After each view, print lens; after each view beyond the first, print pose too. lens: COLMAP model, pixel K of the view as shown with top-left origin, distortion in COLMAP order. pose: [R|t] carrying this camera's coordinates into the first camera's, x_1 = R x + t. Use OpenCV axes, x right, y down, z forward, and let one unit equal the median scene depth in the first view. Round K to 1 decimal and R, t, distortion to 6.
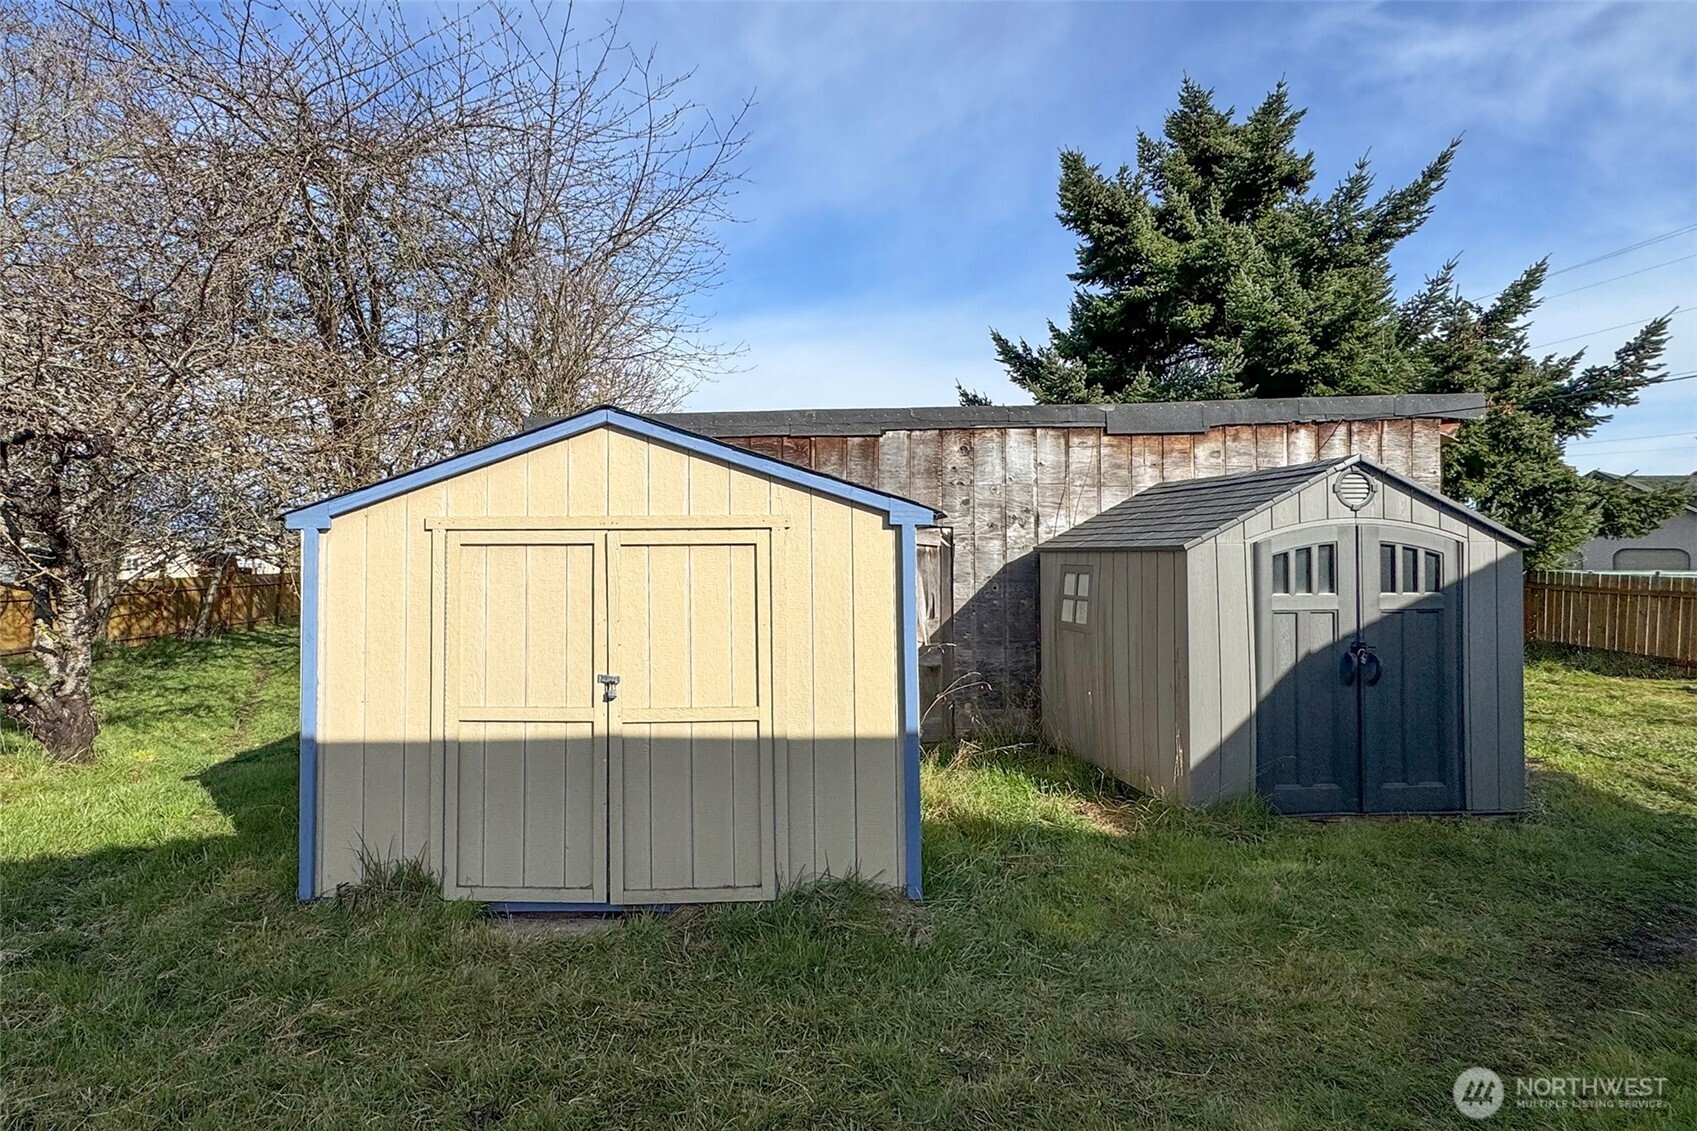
lens RADIAL K [[687.8, 0, 849.1], [0, 687.8, 527.5], [0, 0, 1]] dist [0.013743, 0.000039]
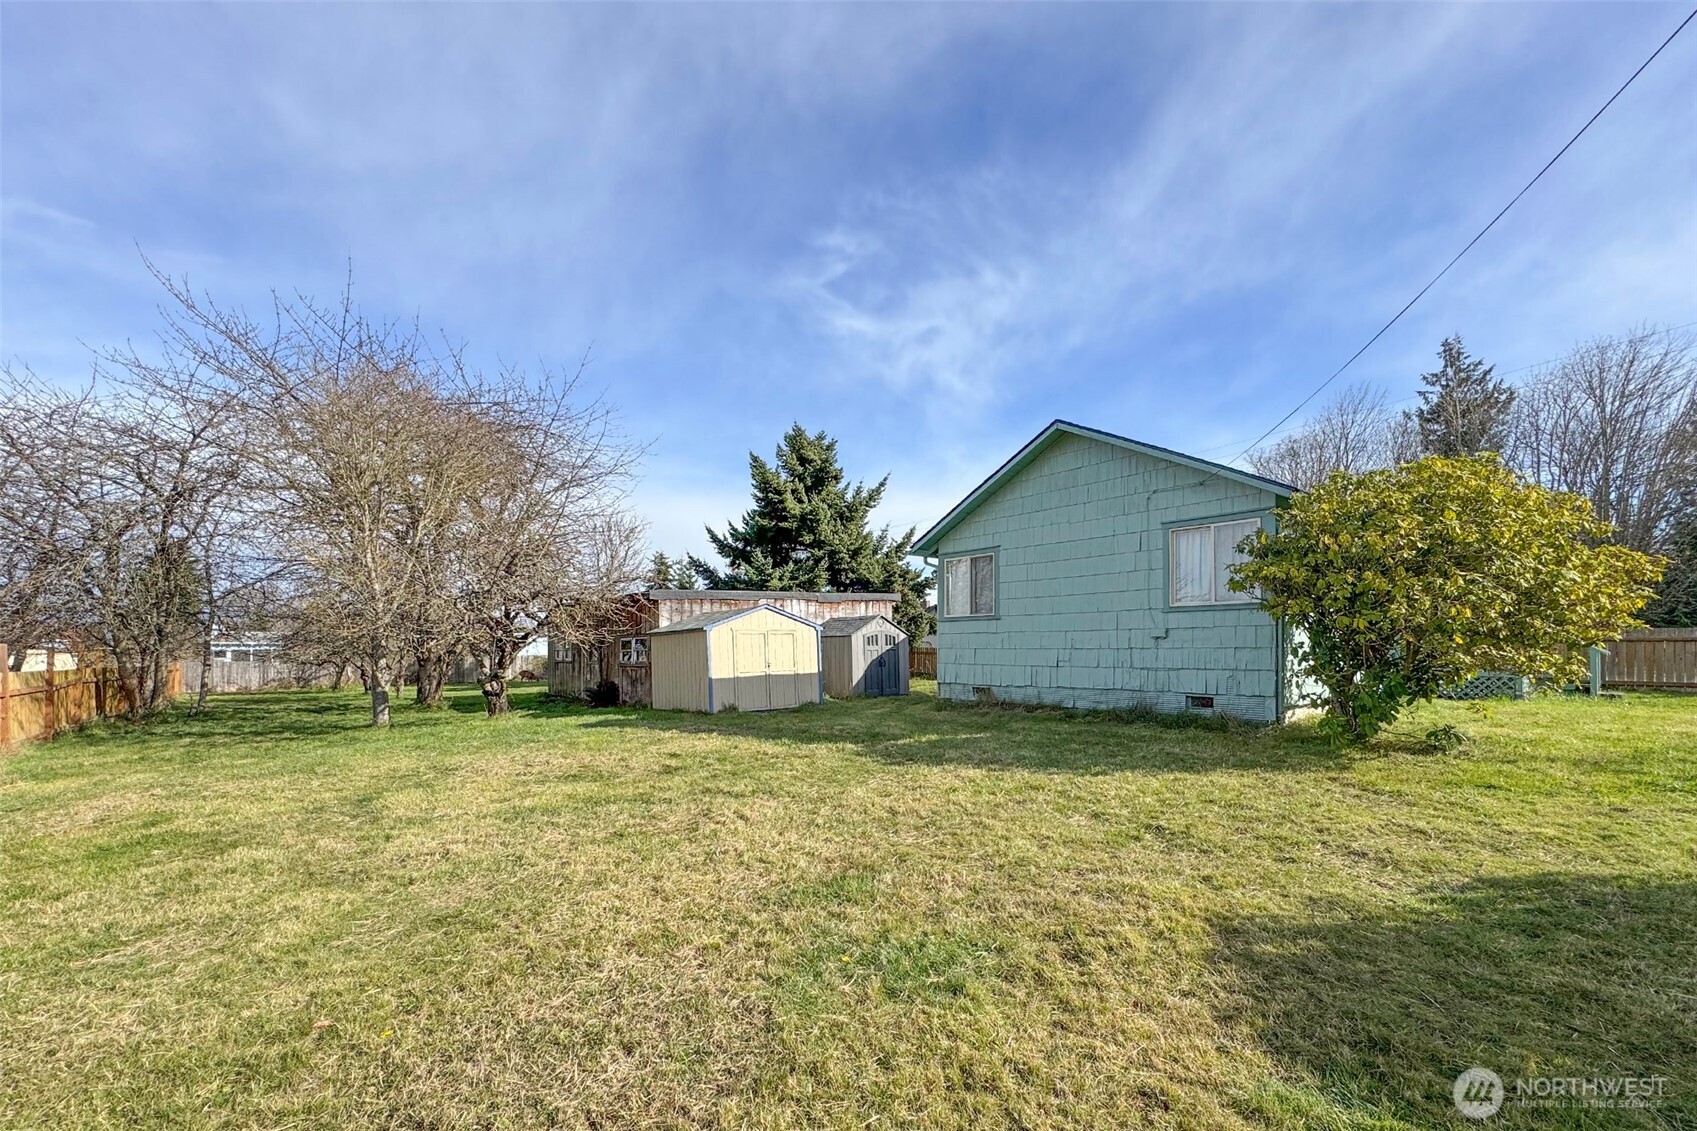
lens RADIAL K [[681.5, 0, 839.5], [0, 681.5, 599.0], [0, 0, 1]] dist [0.000326, 0.000182]
pose [[0.789288, 0.028927, 0.613341, -0.862915], [0.001003, 0.998828, -0.048399, 0.002878], [-0.614022, 0.038816, 0.788334, -0.911128]]
